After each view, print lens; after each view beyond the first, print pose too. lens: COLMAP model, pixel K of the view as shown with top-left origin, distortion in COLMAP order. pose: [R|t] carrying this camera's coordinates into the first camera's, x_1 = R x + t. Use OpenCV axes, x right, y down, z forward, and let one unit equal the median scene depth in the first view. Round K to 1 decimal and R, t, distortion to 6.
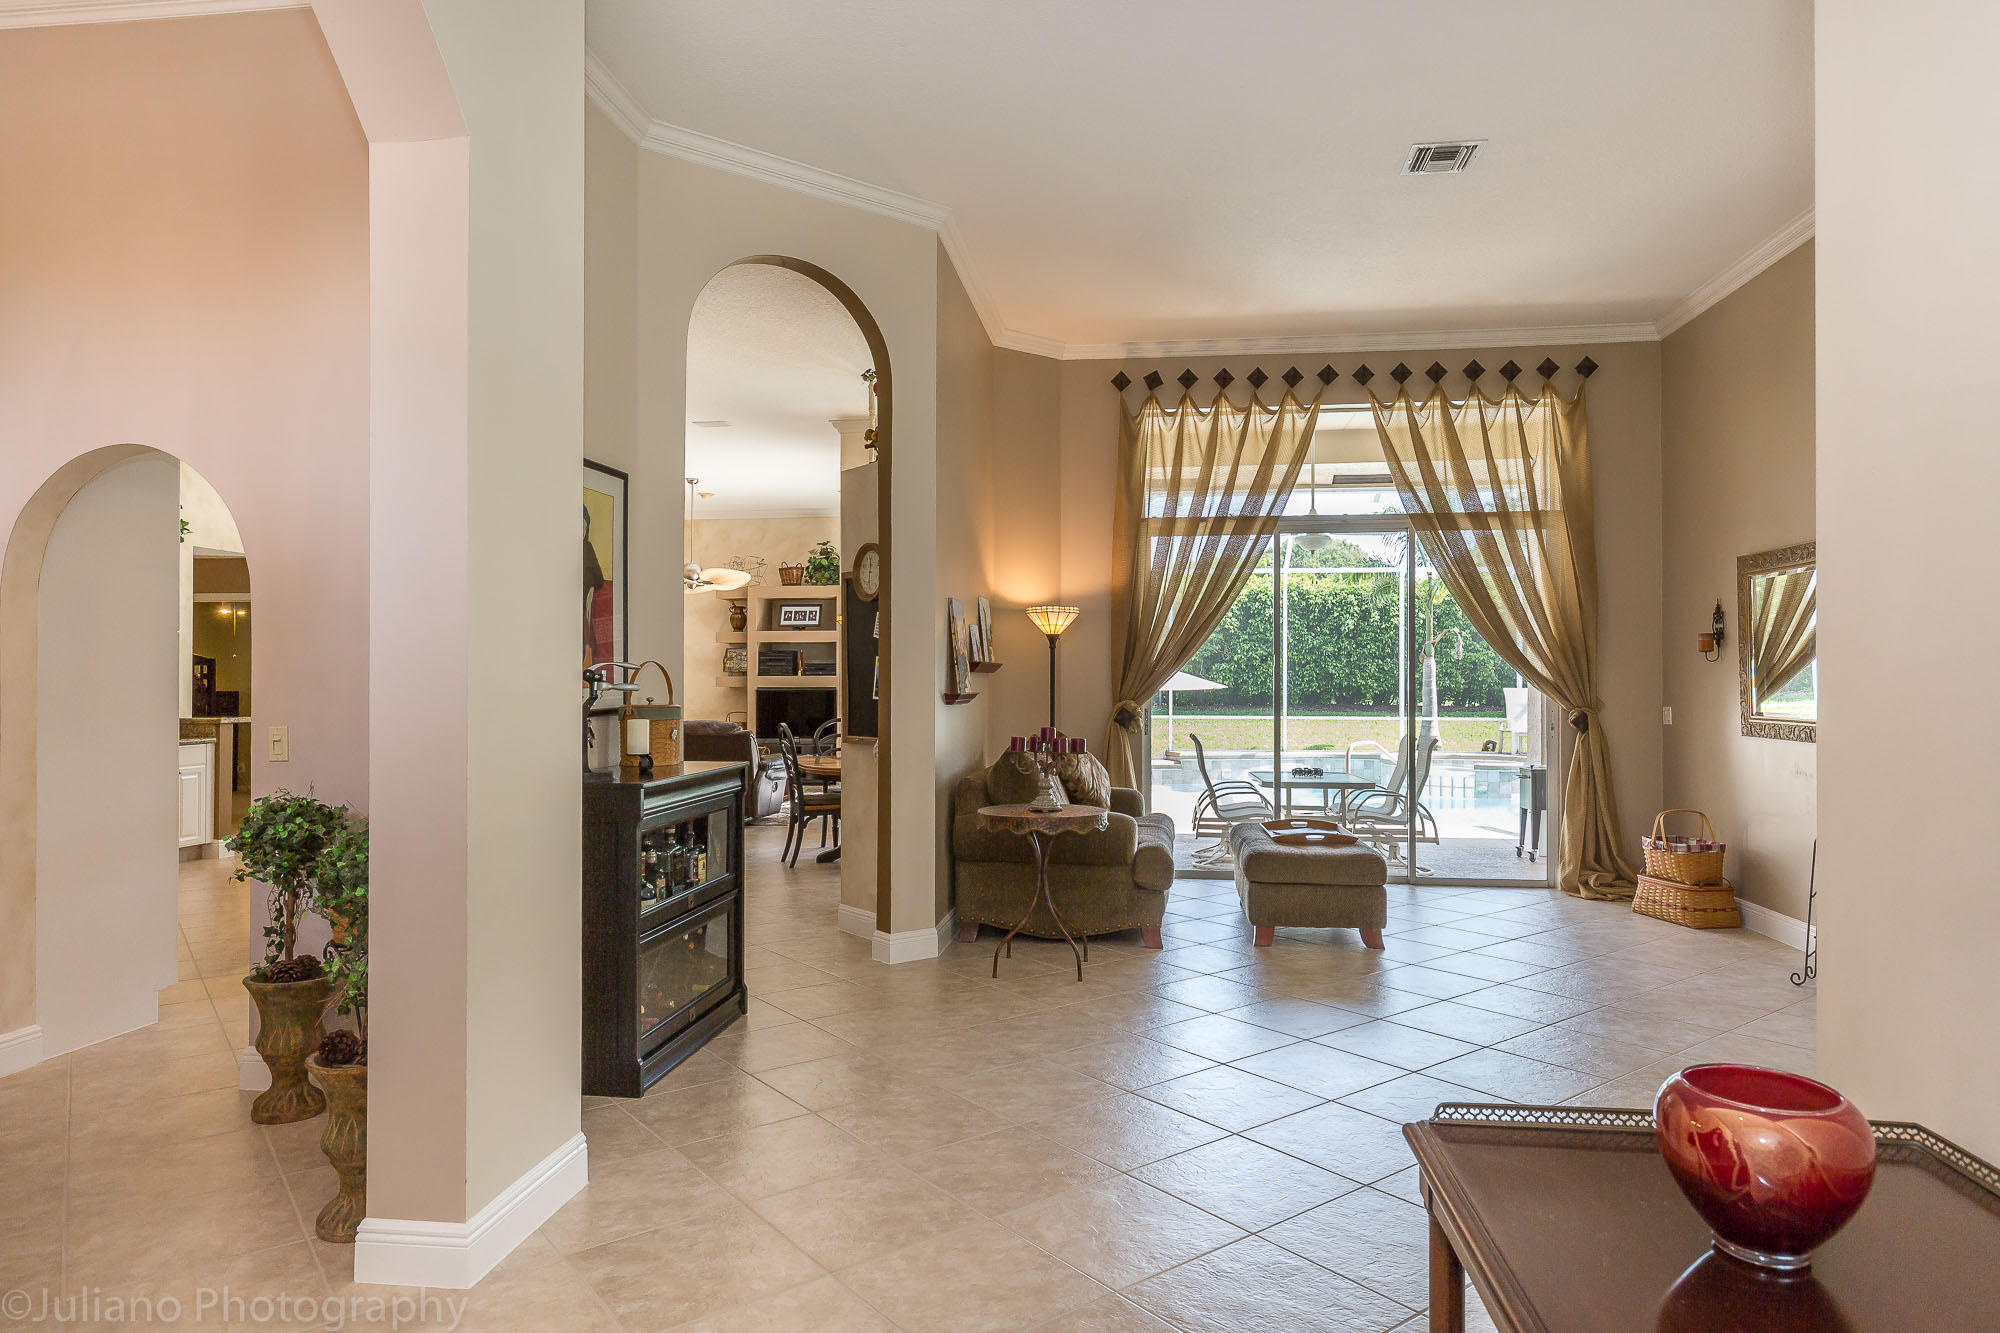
lens RADIAL K [[1181.8, 0, 1000.0], [0, 1181.8, 666.5], [0, 0, 1]] dist [0.004533, 0.000337]
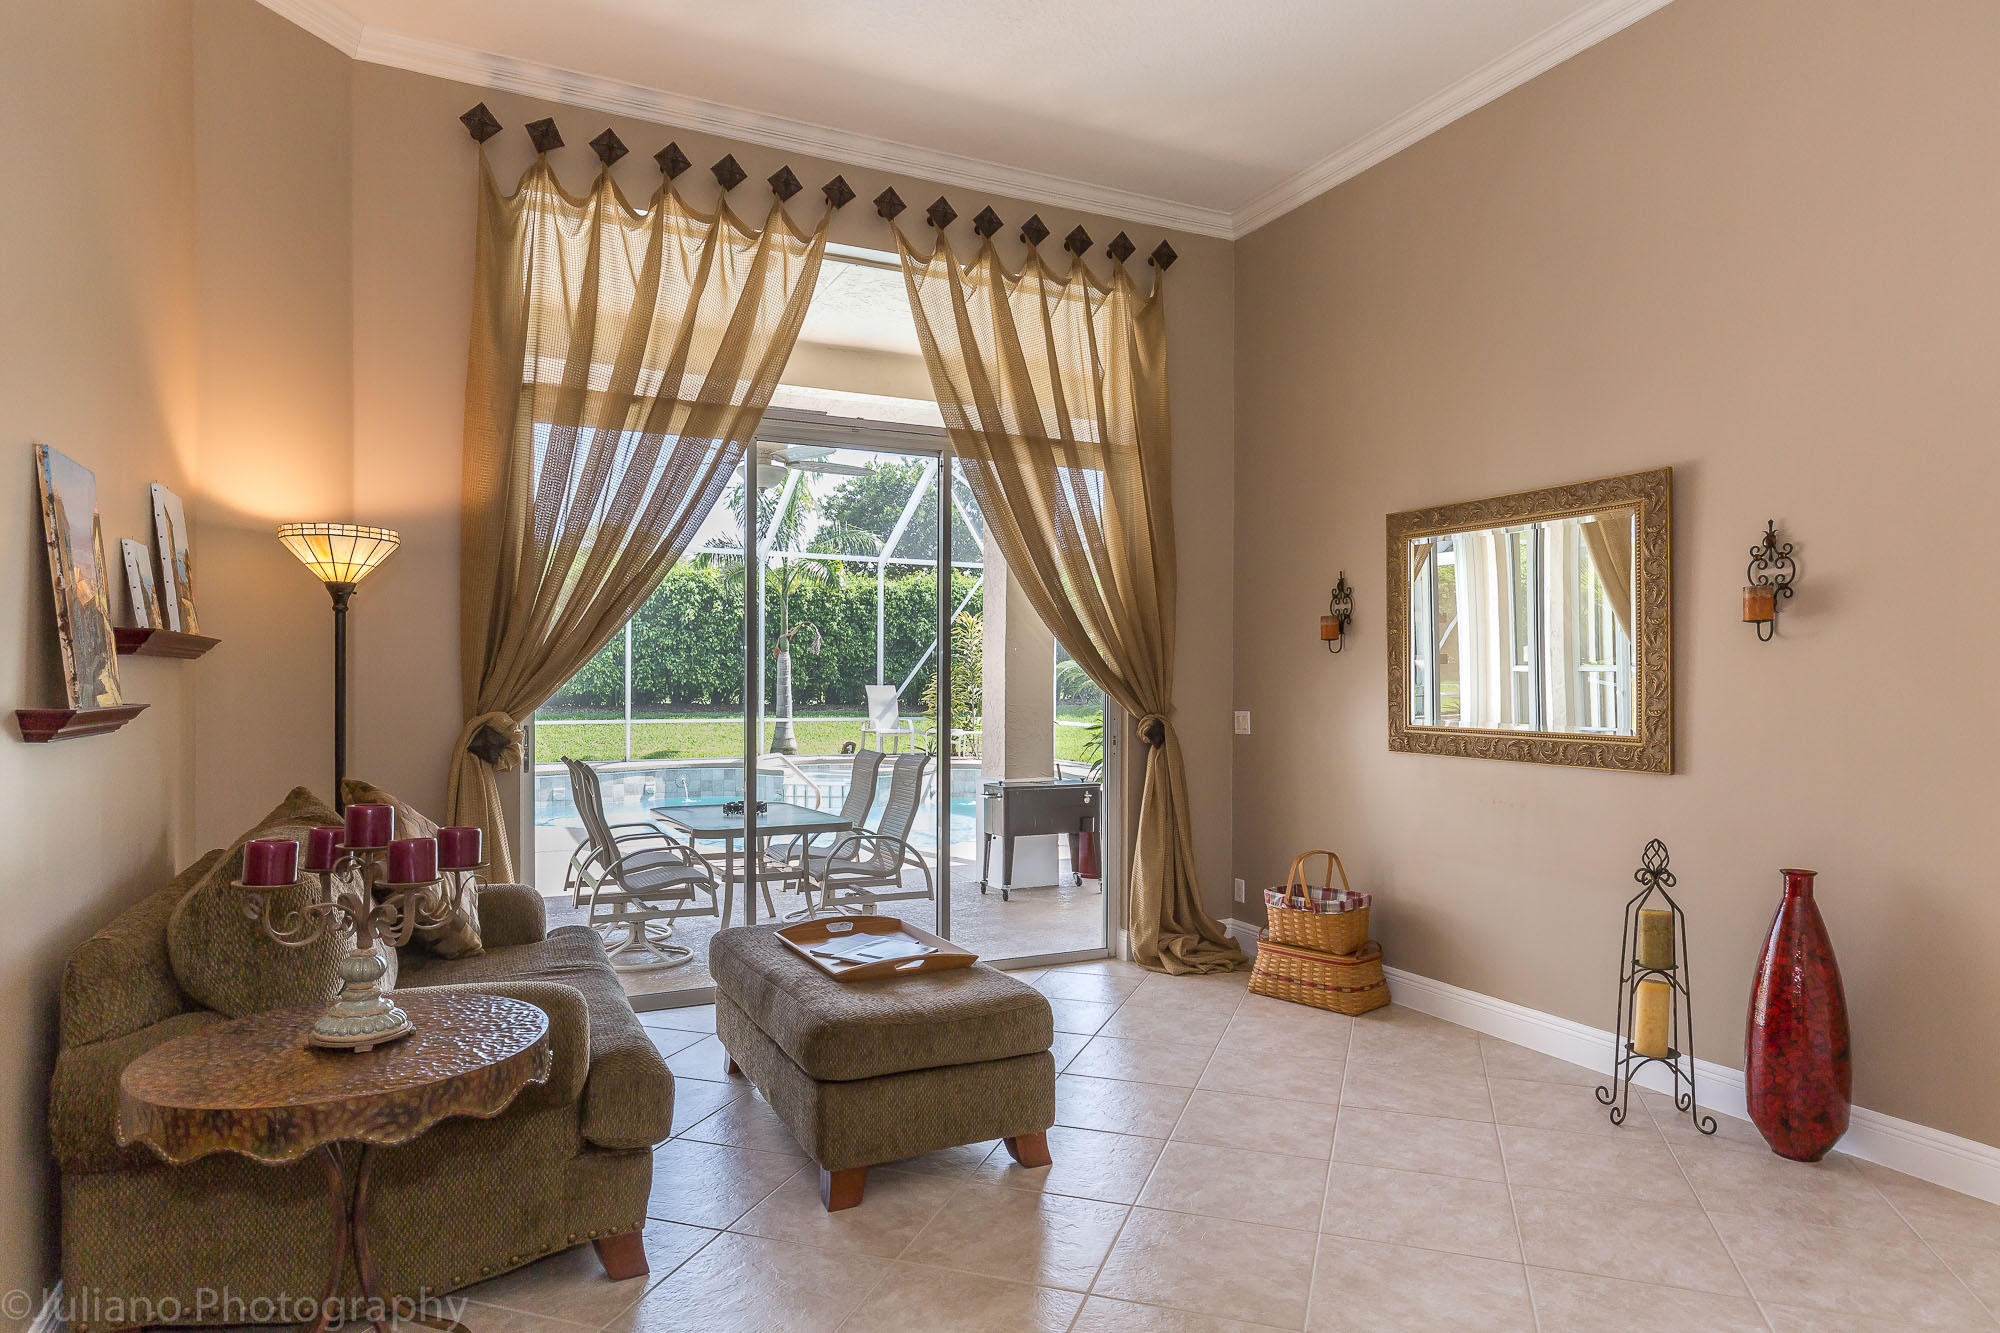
lens RADIAL K [[1170.0, 0, 998.4], [0, 1170.0, 683.8], [0, 0, 1]] dist [0.007166, 0.000858]
pose [[0.833061, -0.001117, 0.553179, 0.002056], [-0.008360, 0.999858, 0.014610, 0.005580], [-0.553117, -0.016796, 0.832934, 0.429695]]
